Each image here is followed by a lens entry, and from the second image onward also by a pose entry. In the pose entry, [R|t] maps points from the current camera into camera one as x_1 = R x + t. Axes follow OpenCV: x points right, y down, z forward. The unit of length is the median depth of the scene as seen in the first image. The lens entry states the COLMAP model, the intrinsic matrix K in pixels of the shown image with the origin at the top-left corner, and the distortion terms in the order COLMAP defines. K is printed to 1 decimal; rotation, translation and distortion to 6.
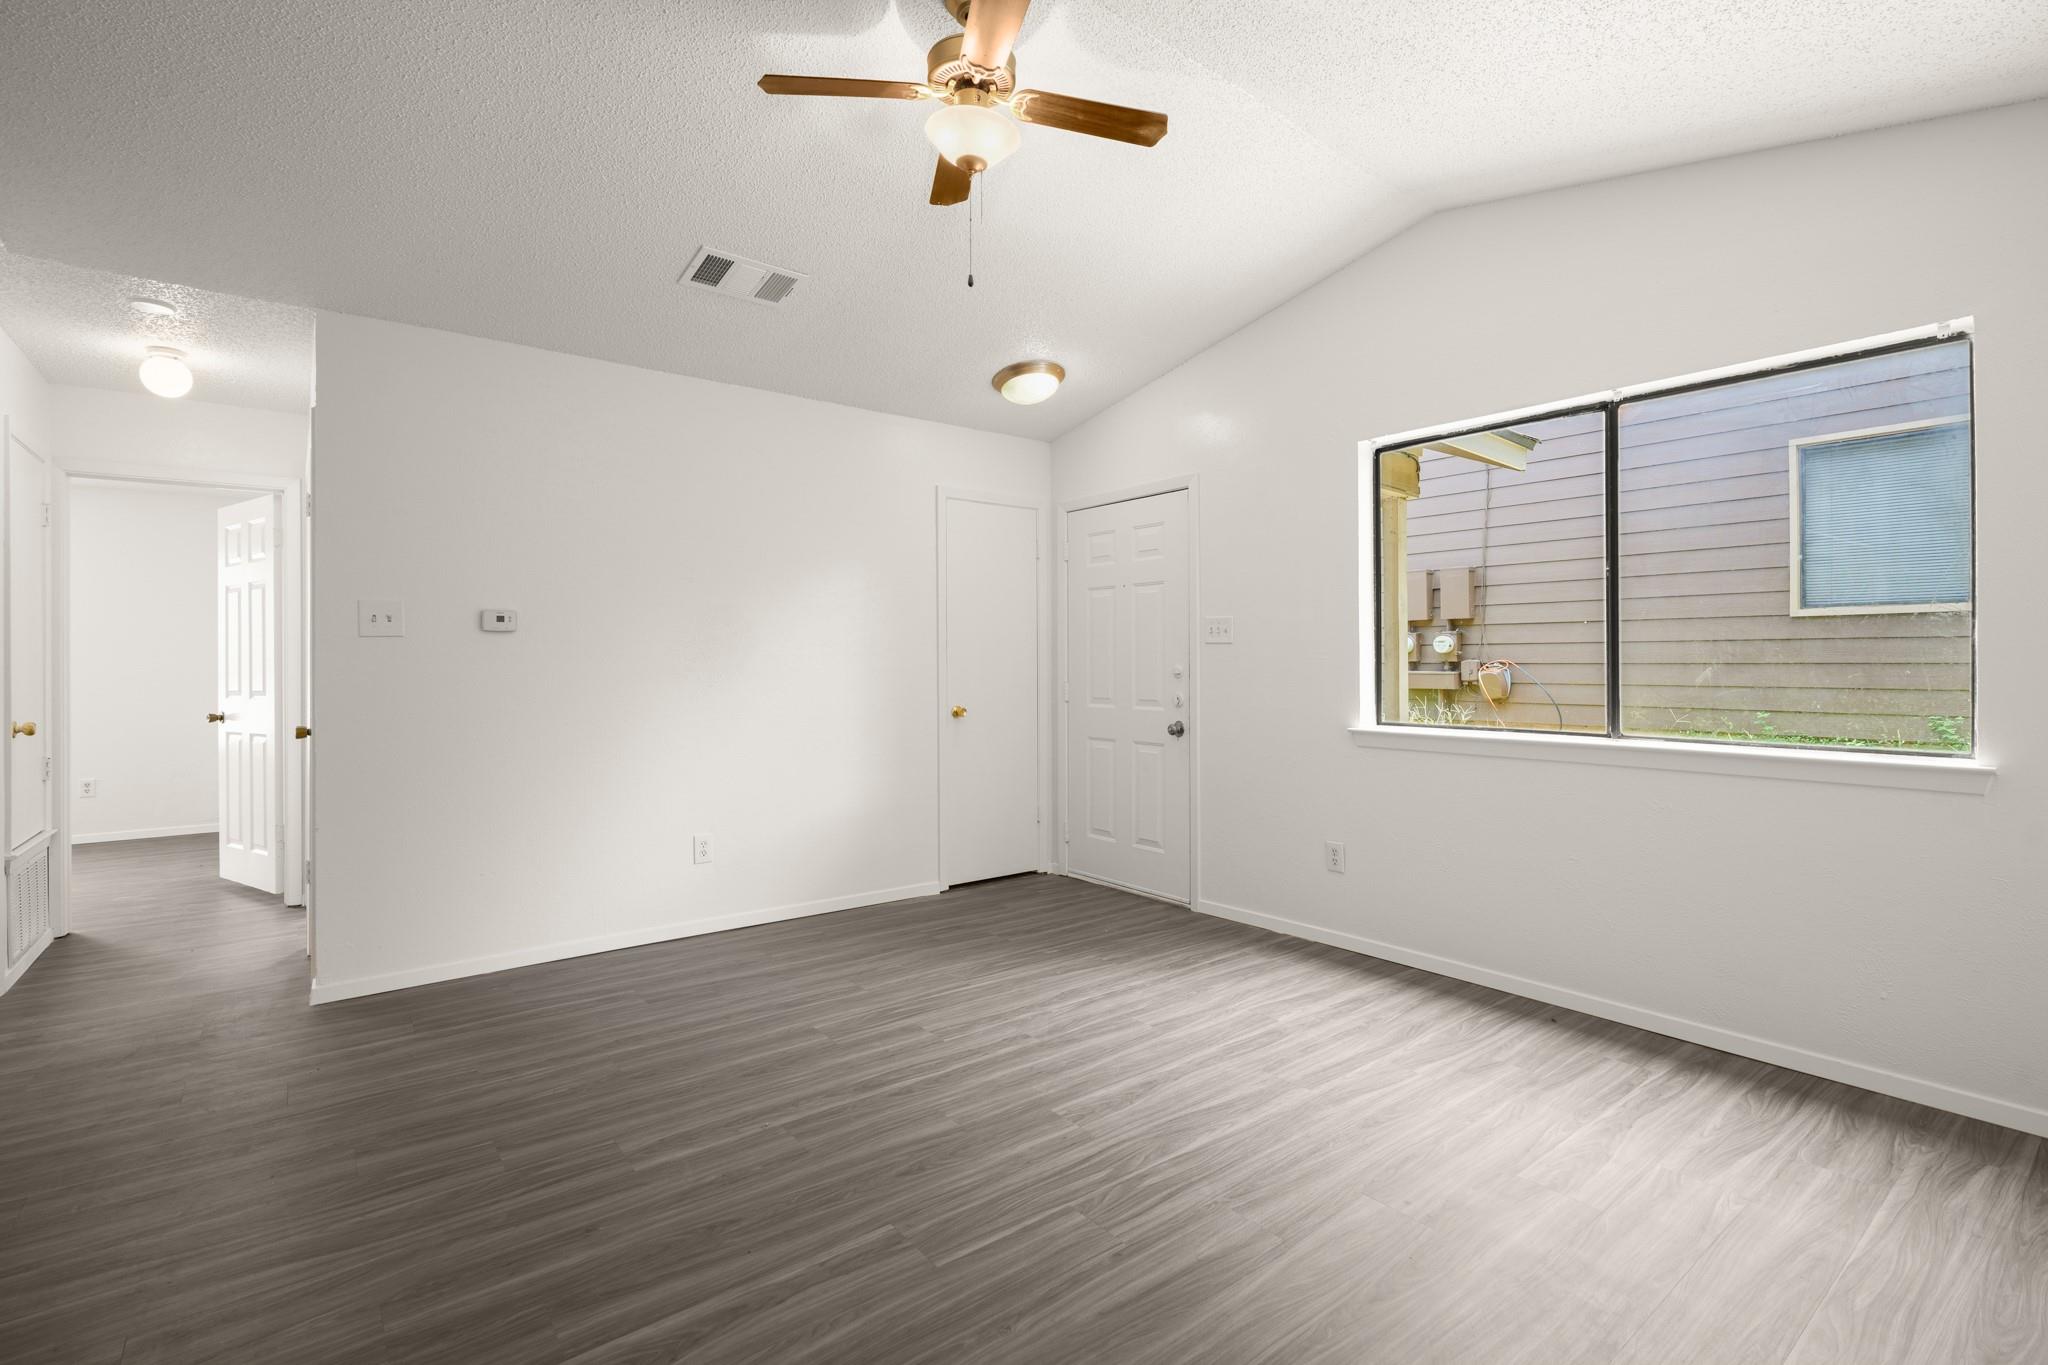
lens RADIAL K [[936.7, 0, 1029.1], [0, 936.7, 672.0], [0, 0, 1]] dist [-0.002556, 0.000167]
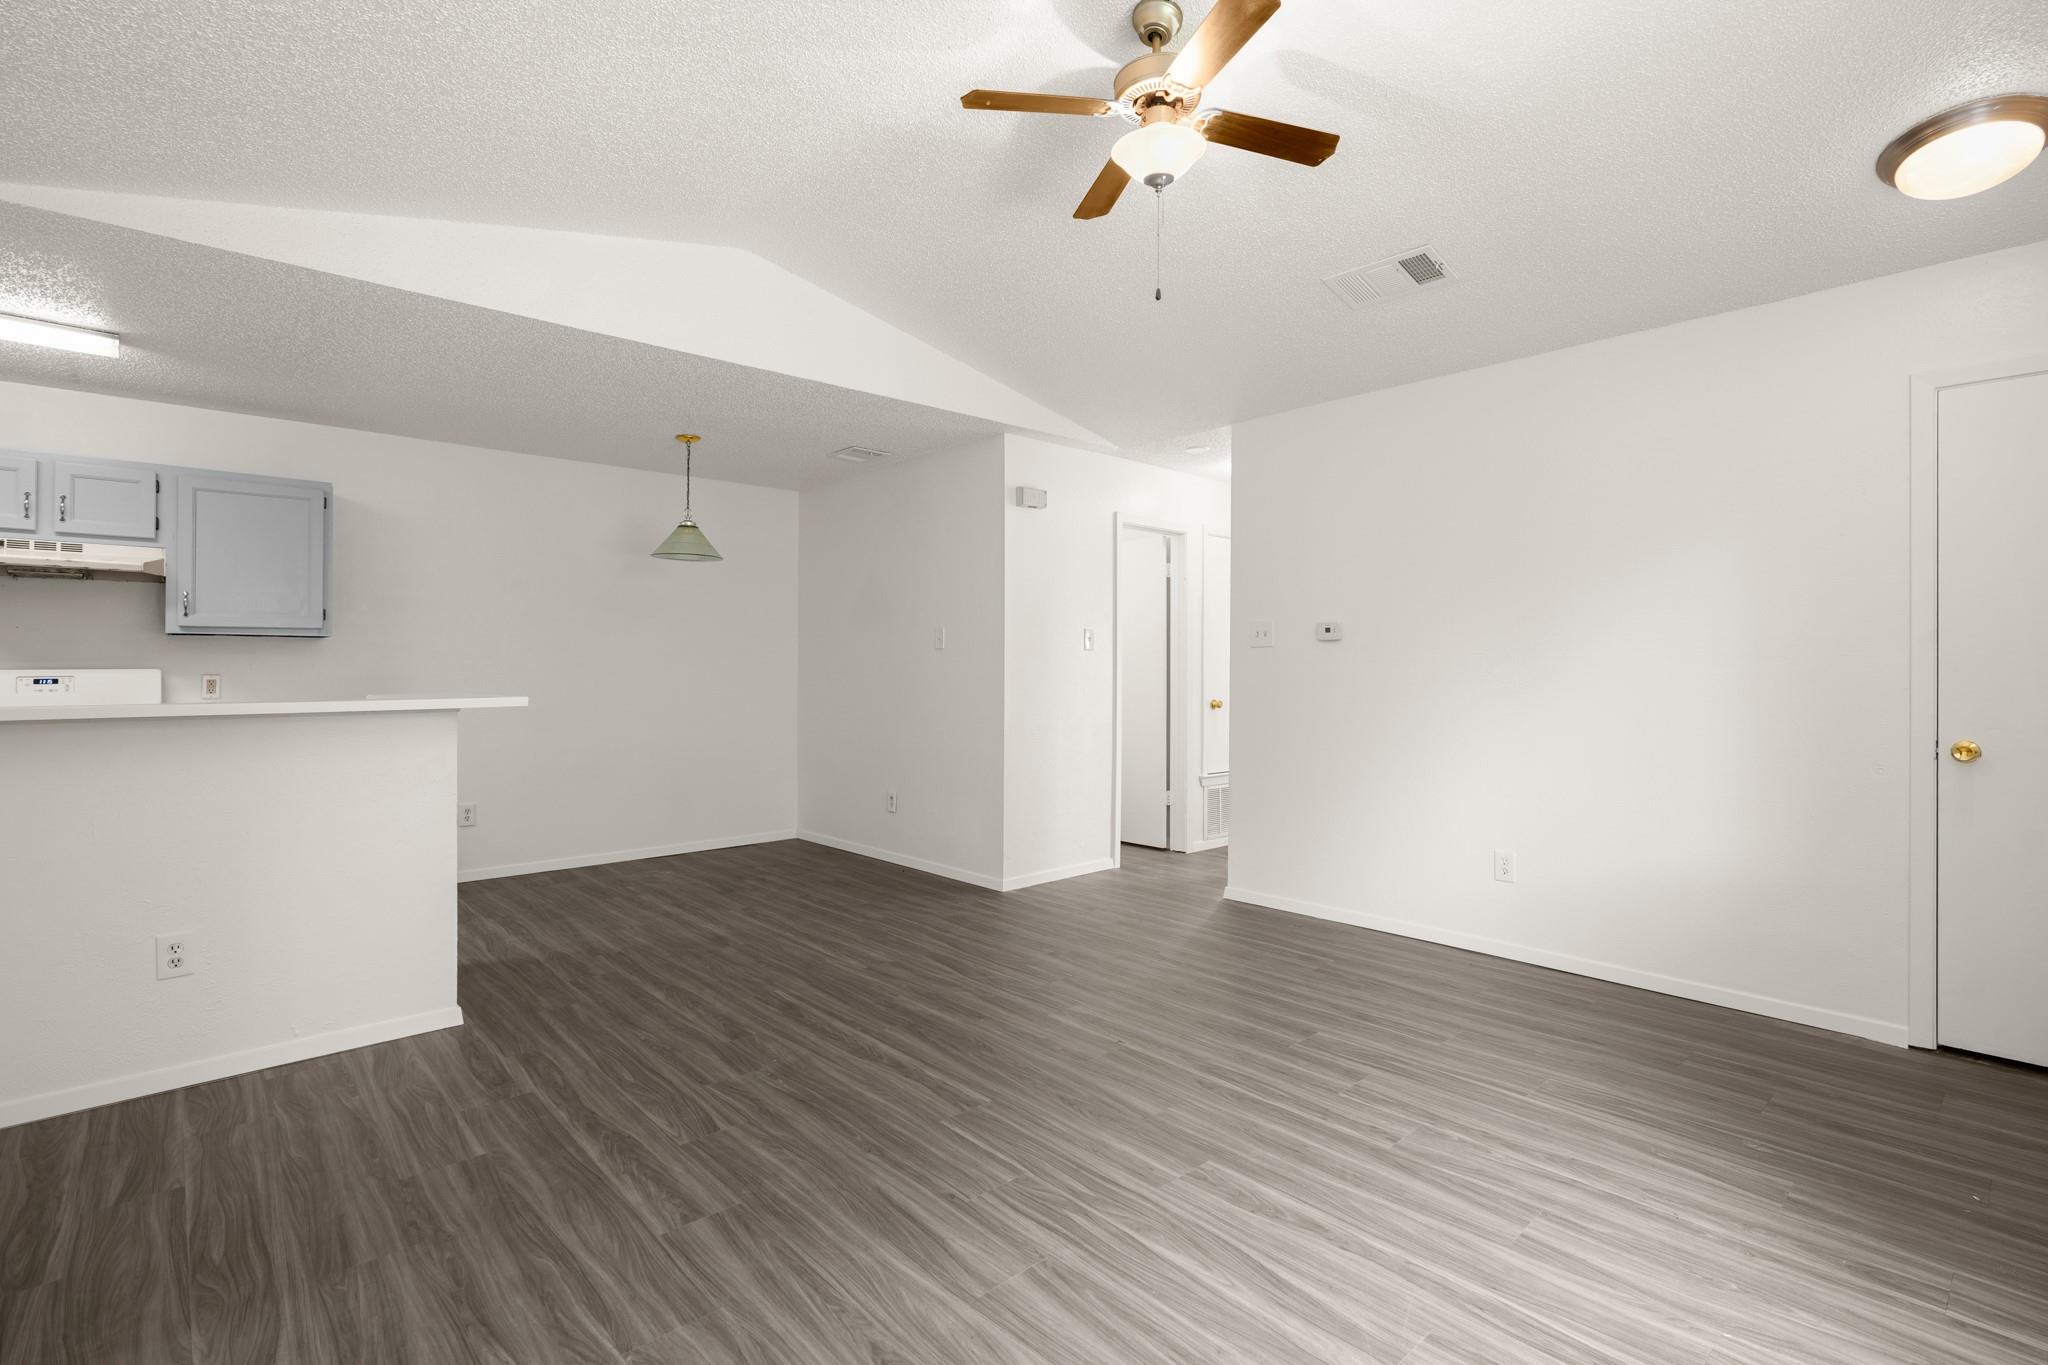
lens RADIAL K [[950.8, 0, 1020.8], [0, 950.8, 673.4], [0, 0, 1]] dist [-0.003440, 0.000203]
pose [[0.069203, 0.008893, -0.997563, 0.738242], [-0.008470, 0.999929, 0.008326, -0.008699], [0.997567, 0.007873, 0.069274, 0.598503]]
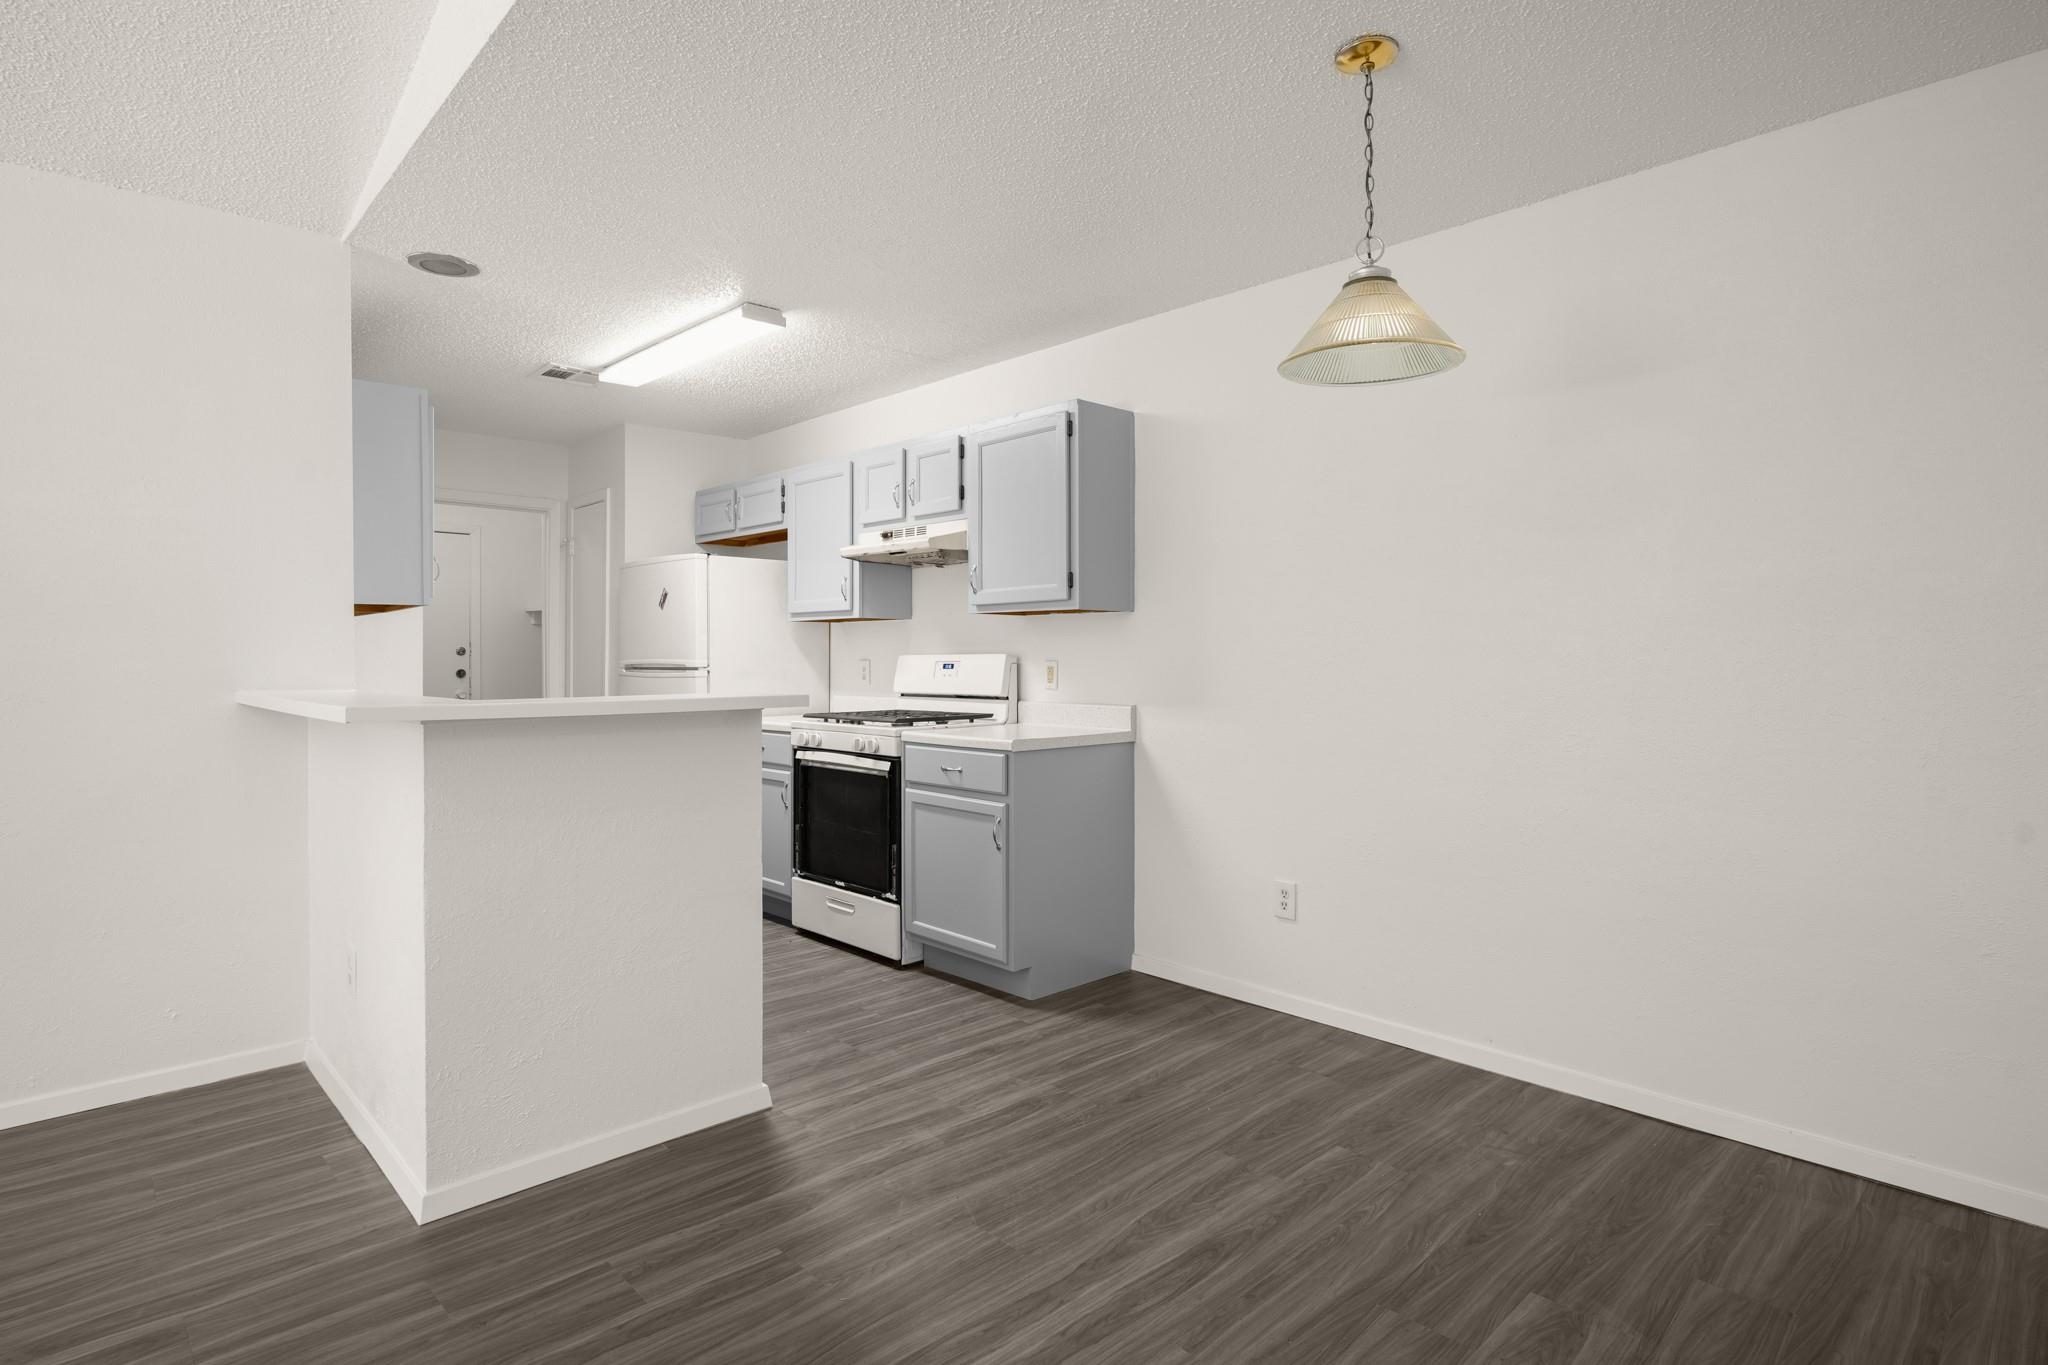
lens RADIAL K [[1043.7, 0, 1030.4], [0, 1043.7, 657.6], [0, 0, 1]] dist [-0.001242, 0.000067]
pose [[-0.995537, 0.007694, -0.094062, -0.648203], [0.006547, 0.999900, 0.012497, -0.004920], [0.094149, 0.011825, -0.995488, 0.803105]]
